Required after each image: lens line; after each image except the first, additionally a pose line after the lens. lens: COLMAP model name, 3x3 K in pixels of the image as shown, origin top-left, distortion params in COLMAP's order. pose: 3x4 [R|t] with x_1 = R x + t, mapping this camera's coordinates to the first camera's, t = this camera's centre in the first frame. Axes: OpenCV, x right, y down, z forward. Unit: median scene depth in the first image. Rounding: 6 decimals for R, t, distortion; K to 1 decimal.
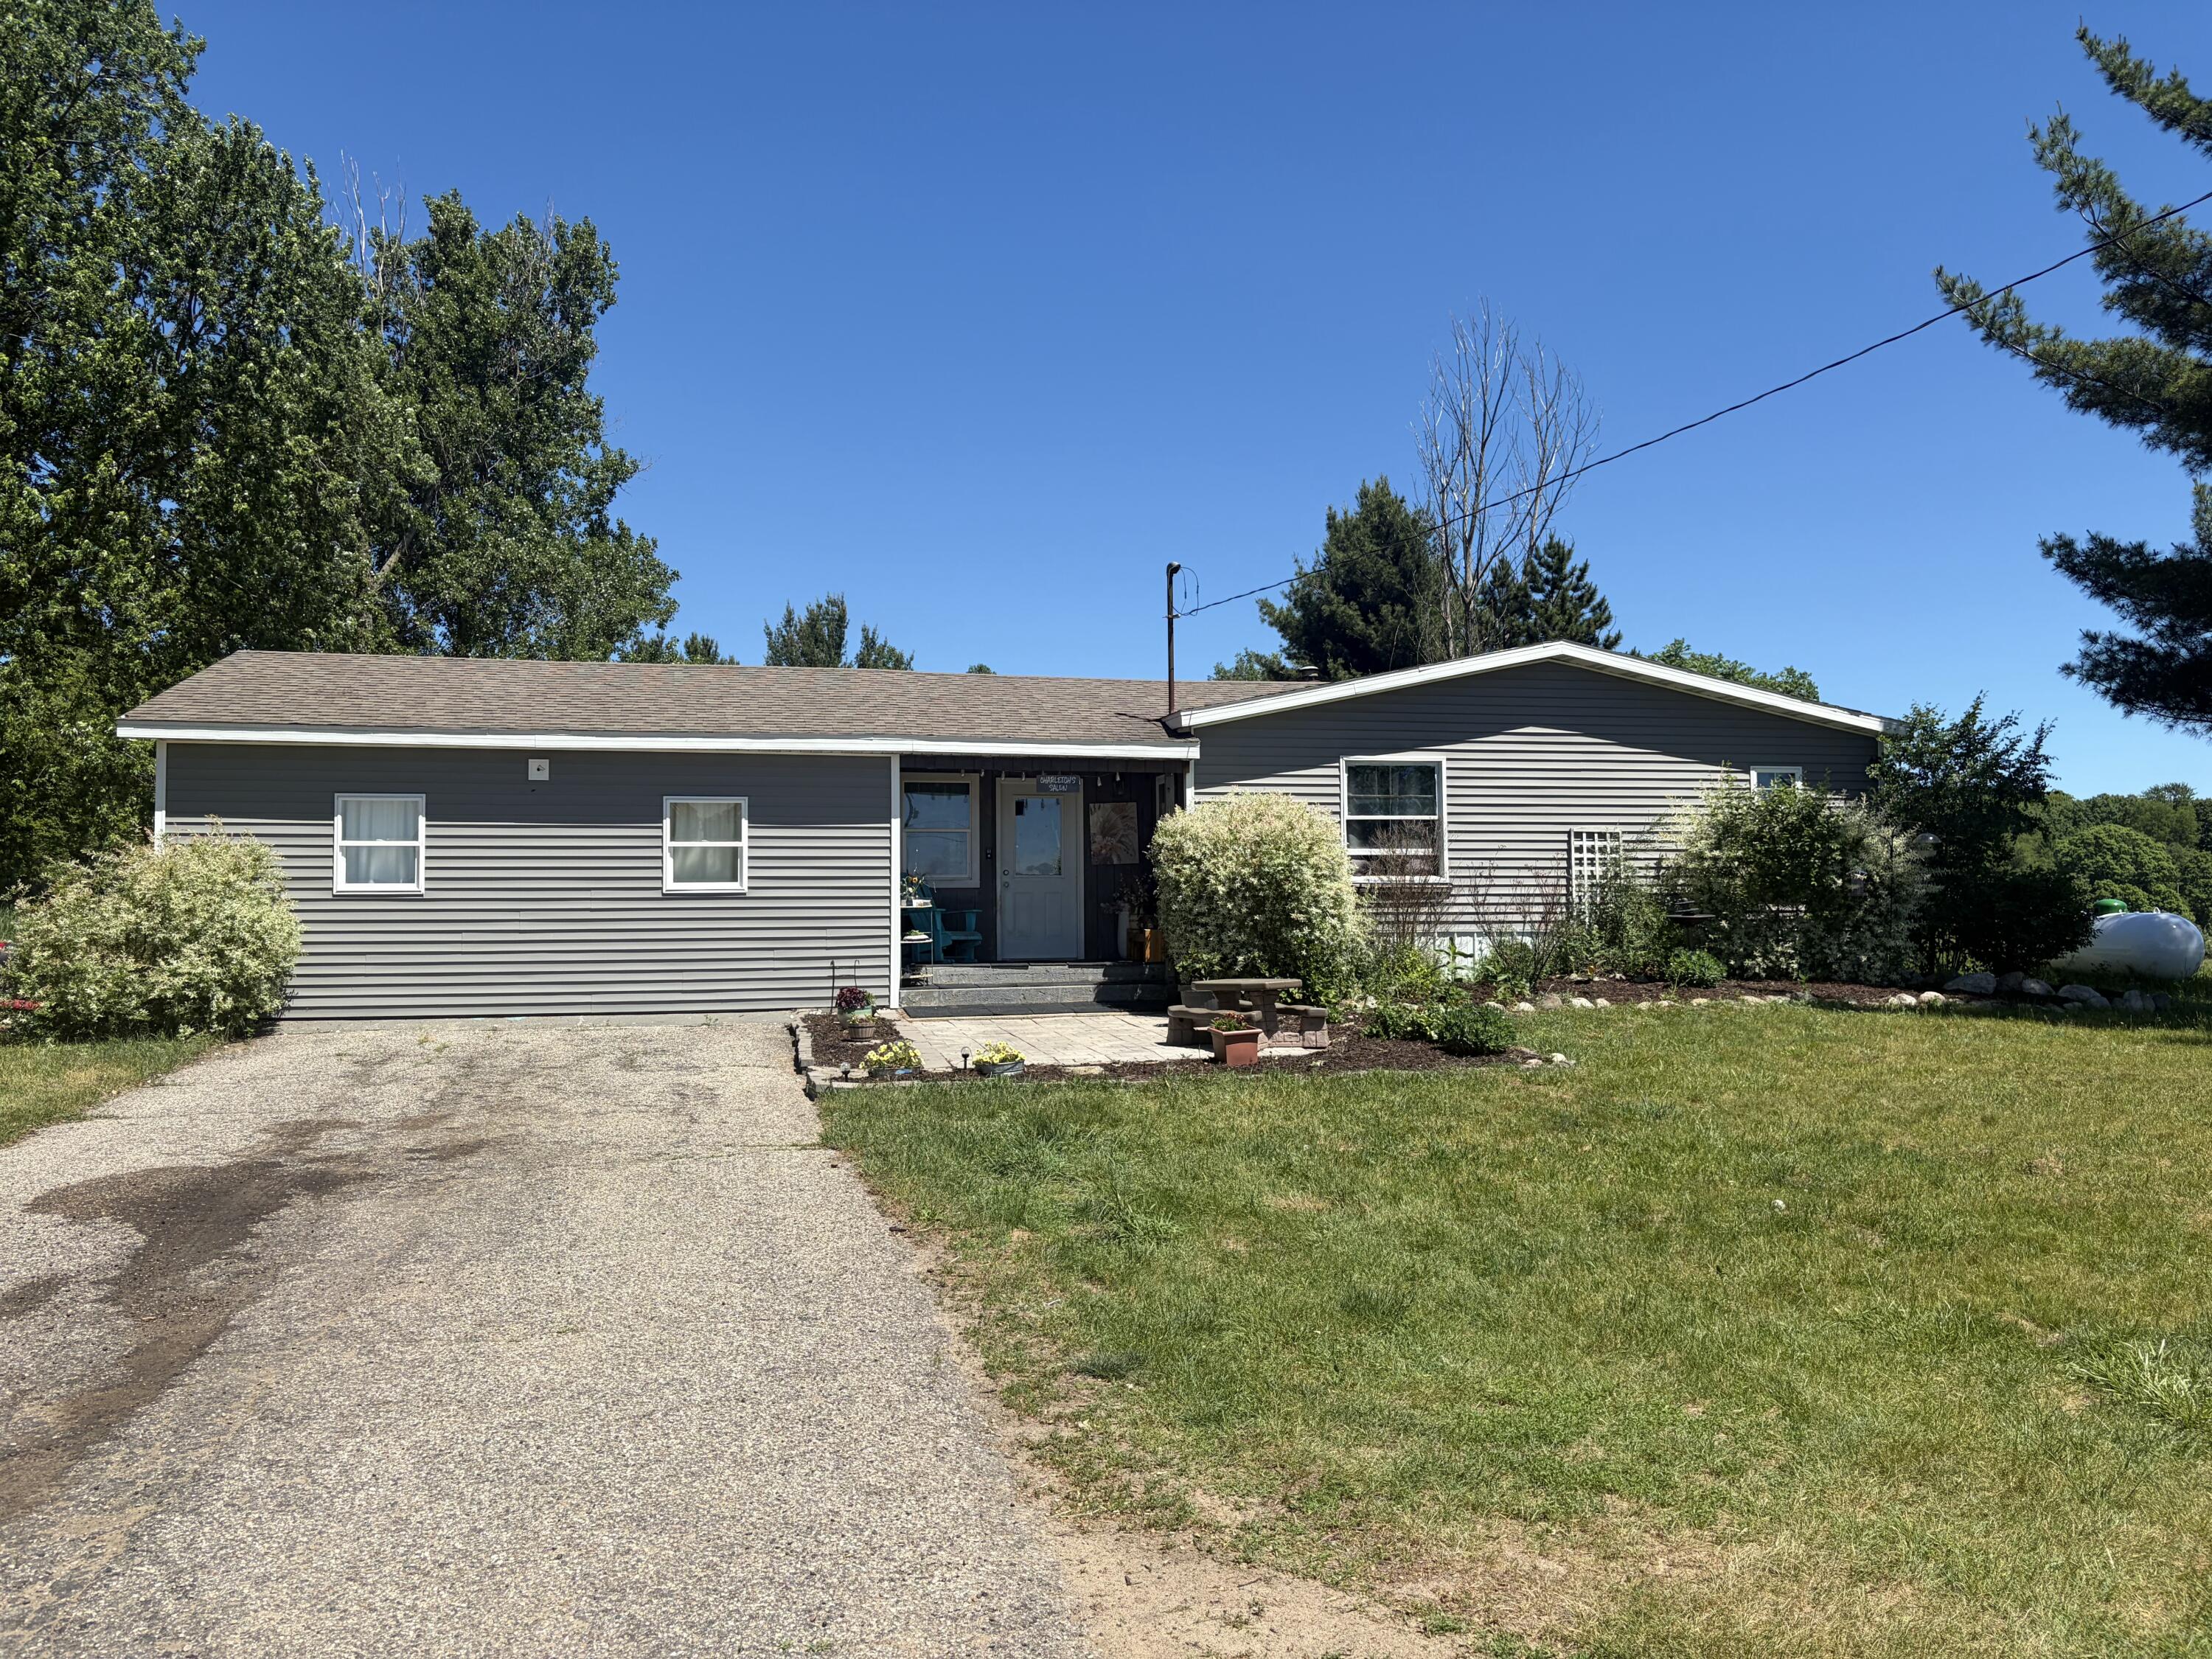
lens RADIAL K [[1689.1, 0, 1096.3], [0, 1689.1, 835.1], [0, 0, 1]] dist [0.030043, -0.032062]
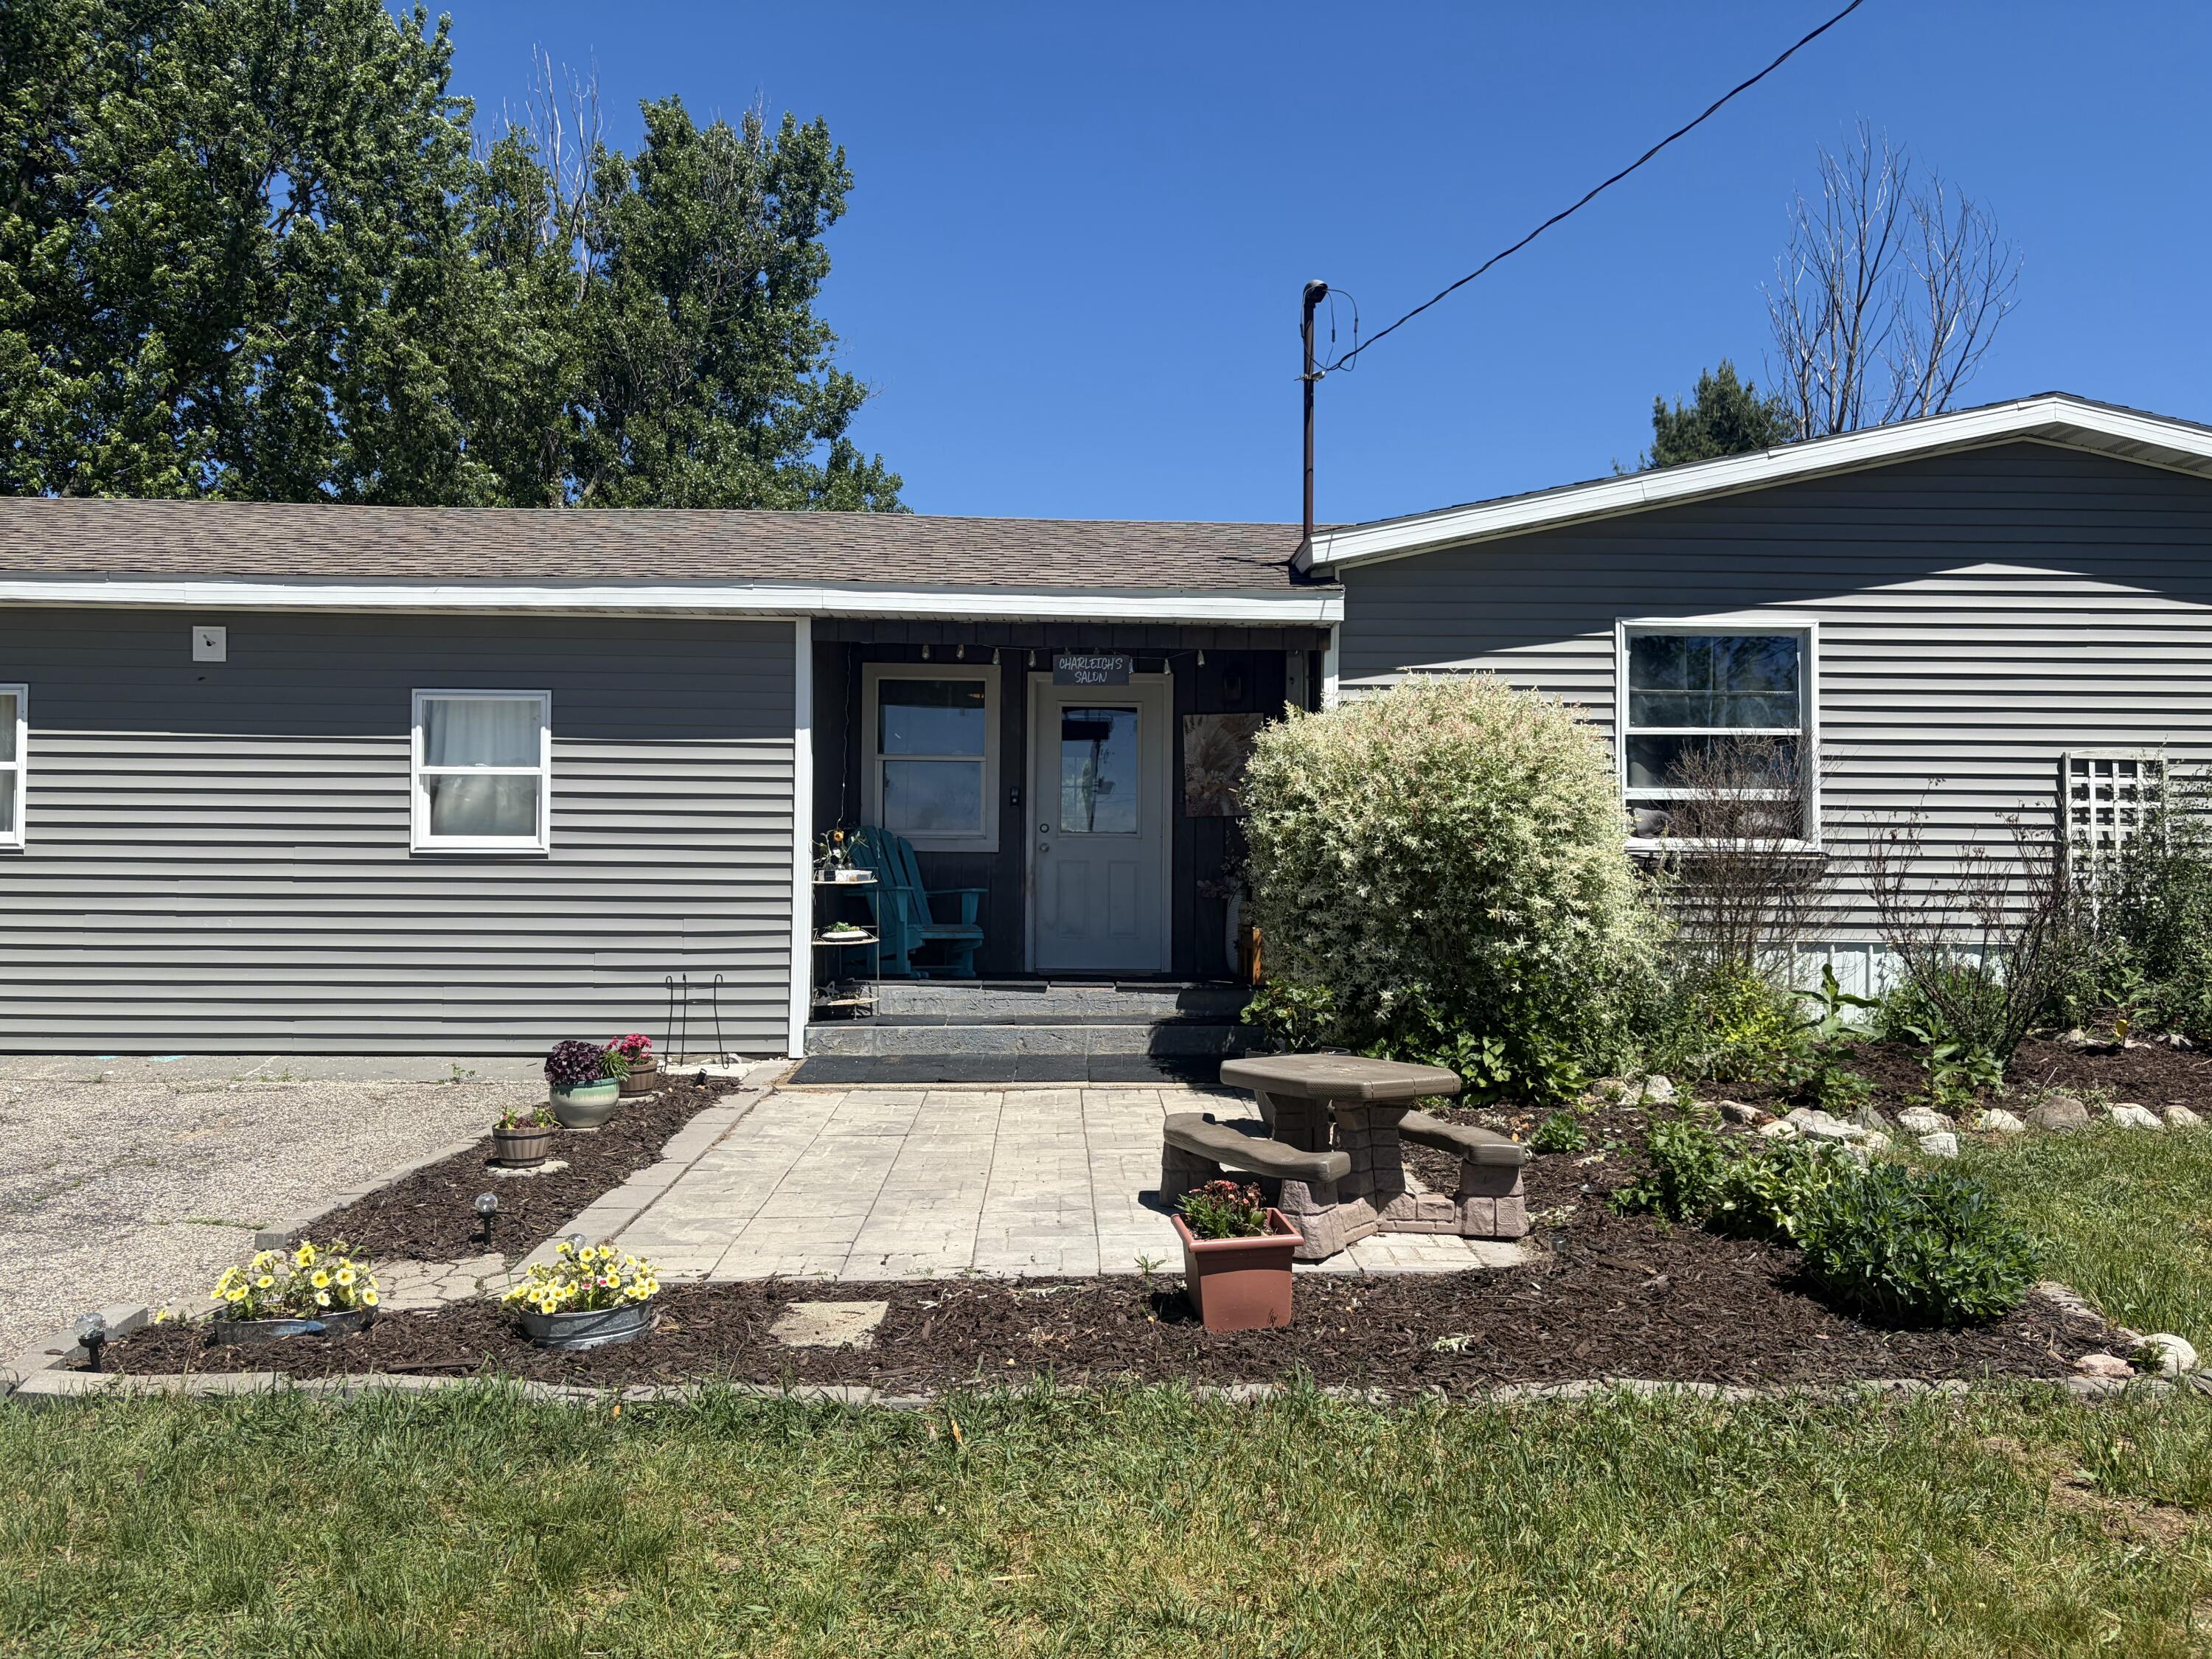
lens RADIAL K [[1689.1, 0, 1096.3], [0, 1689.1, 835.1], [0, 0, 1]] dist [0.030043, -0.032062]
pose [[0.982263, 0.009619, -0.187260, 0.084613], [-0.006106, 0.999795, 0.019328, 0.014161], [0.187407, -0.017841, 0.982120, 0.436203]]
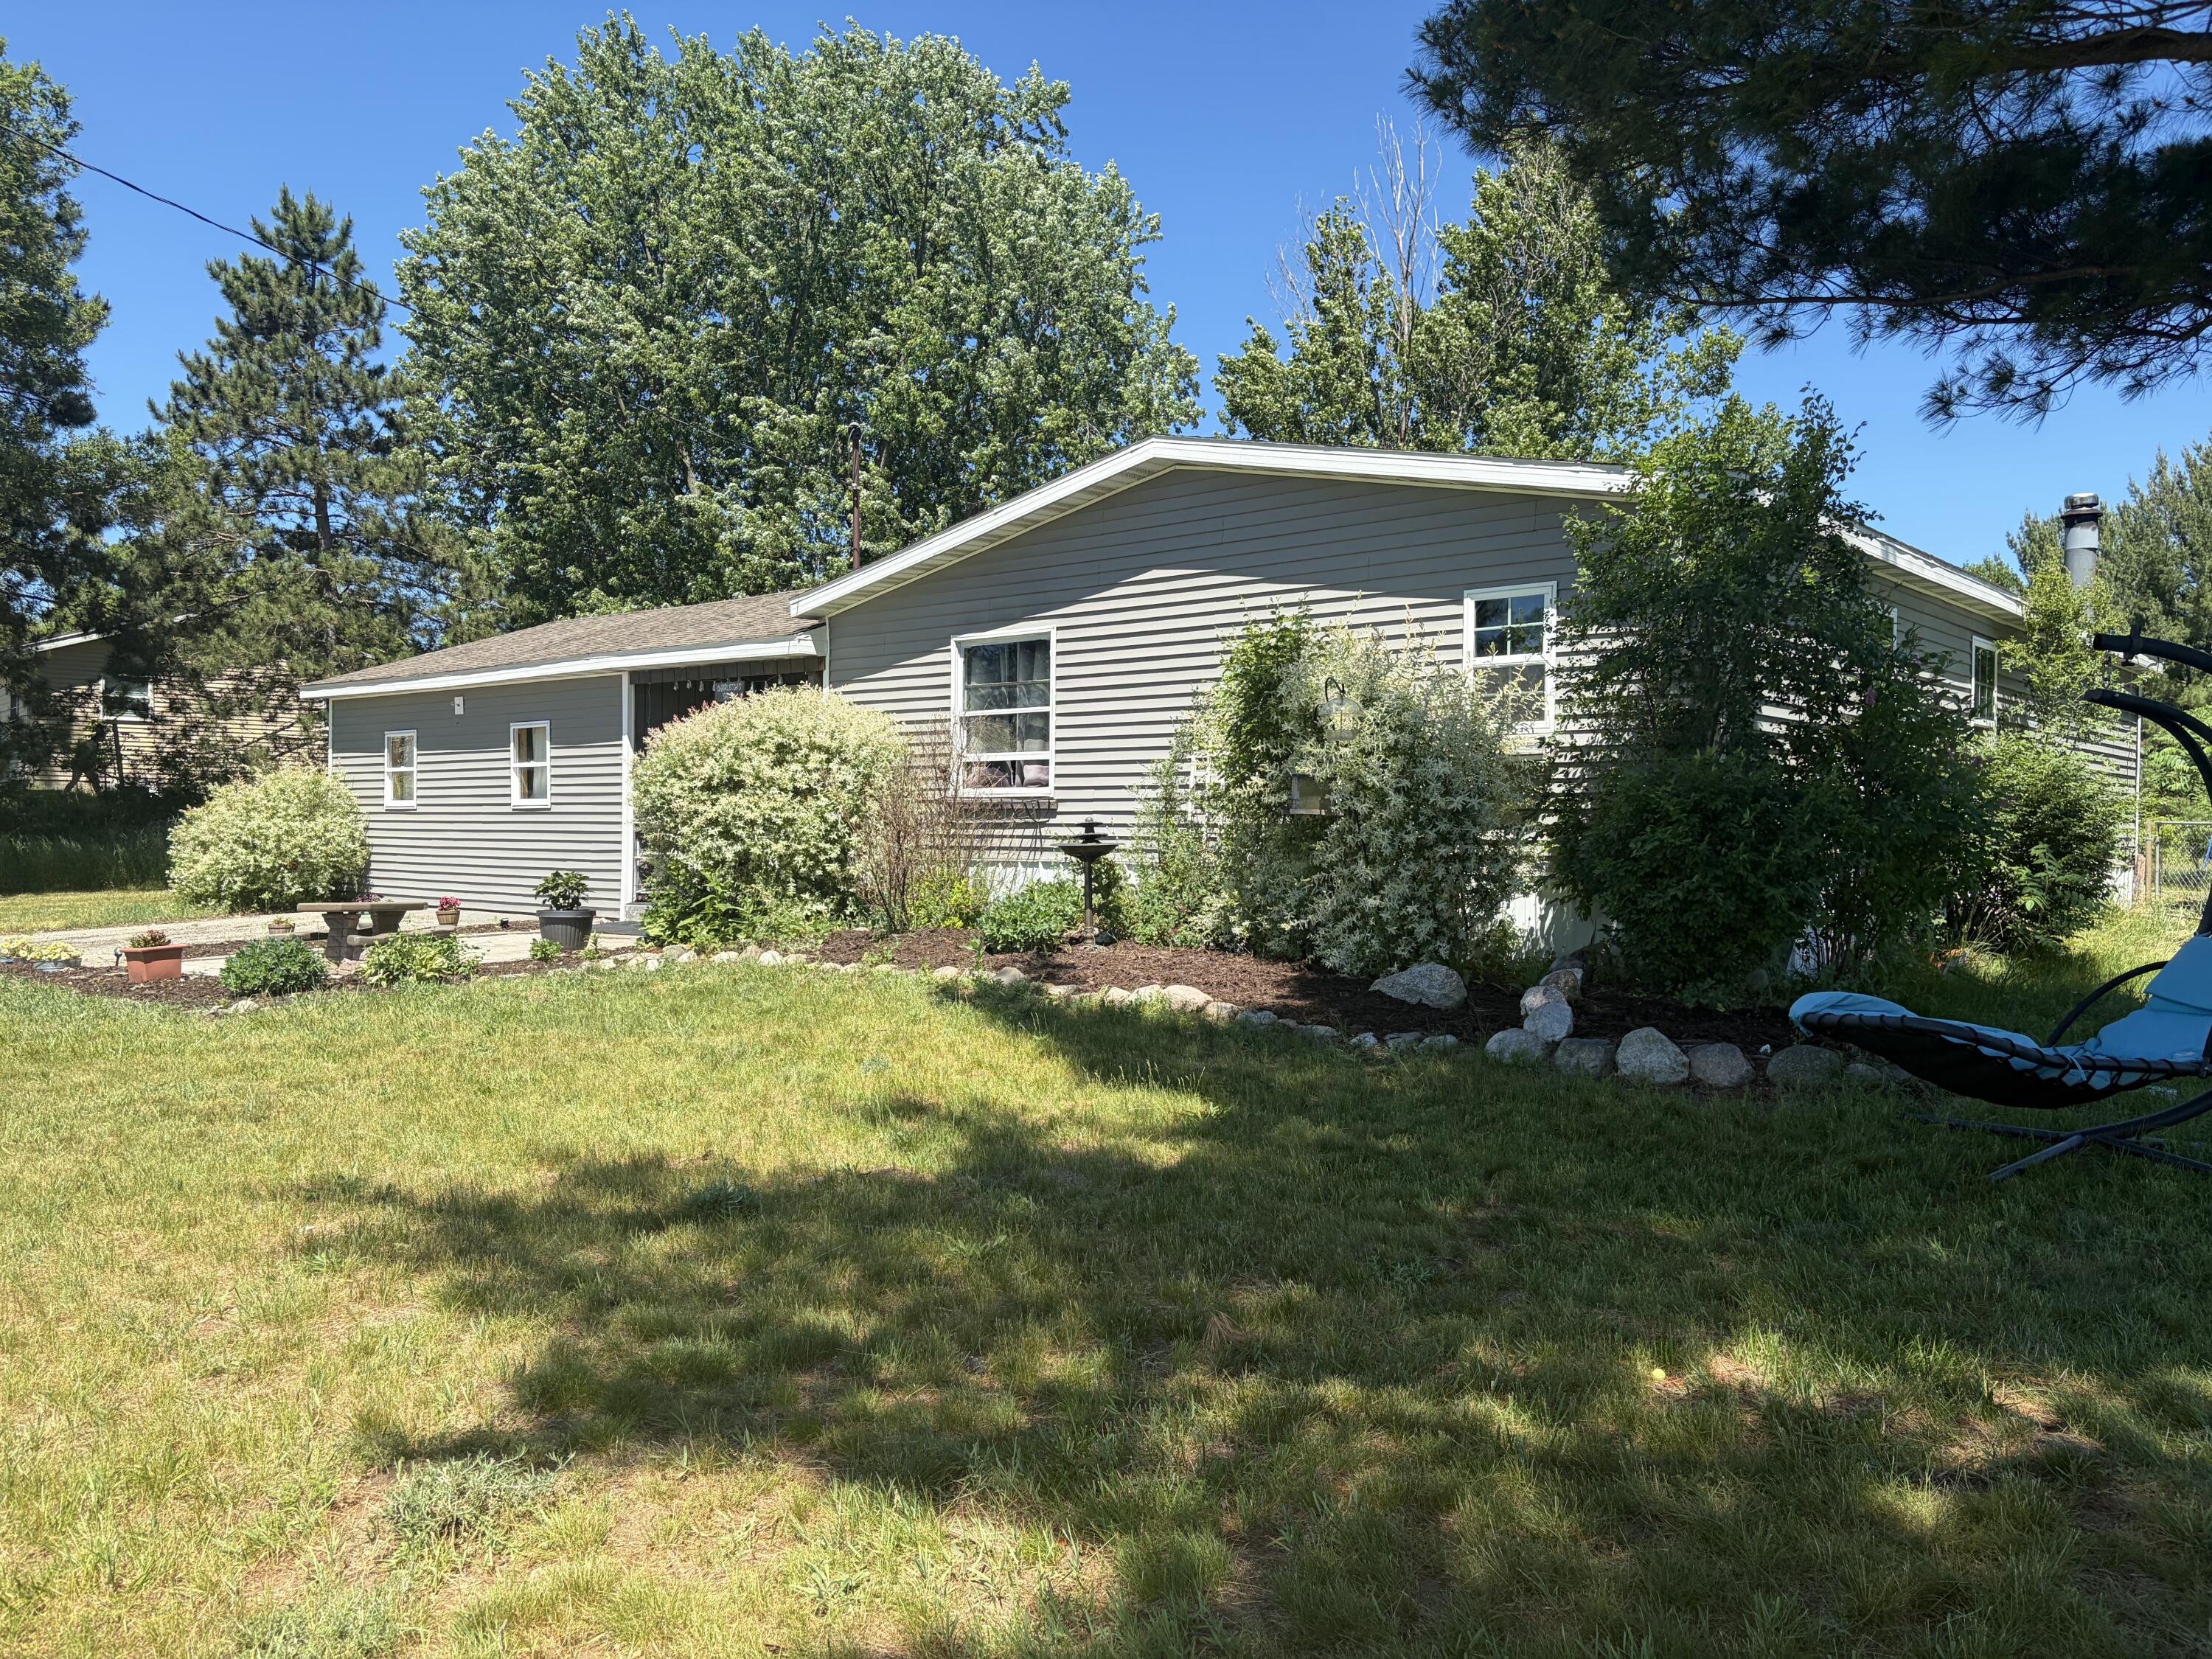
lens RADIAL K [[1670.7, 0, 1099.2], [0, 1670.7, 770.2], [0, 0, 1]] dist [0.200665, -0.466944]
pose [[0.620395, -0.017825, -0.784087, 0.816300], [0.024659, 0.999691, -0.003216, 0.020442], [0.783902, -0.017340, 0.620643, 0.580301]]
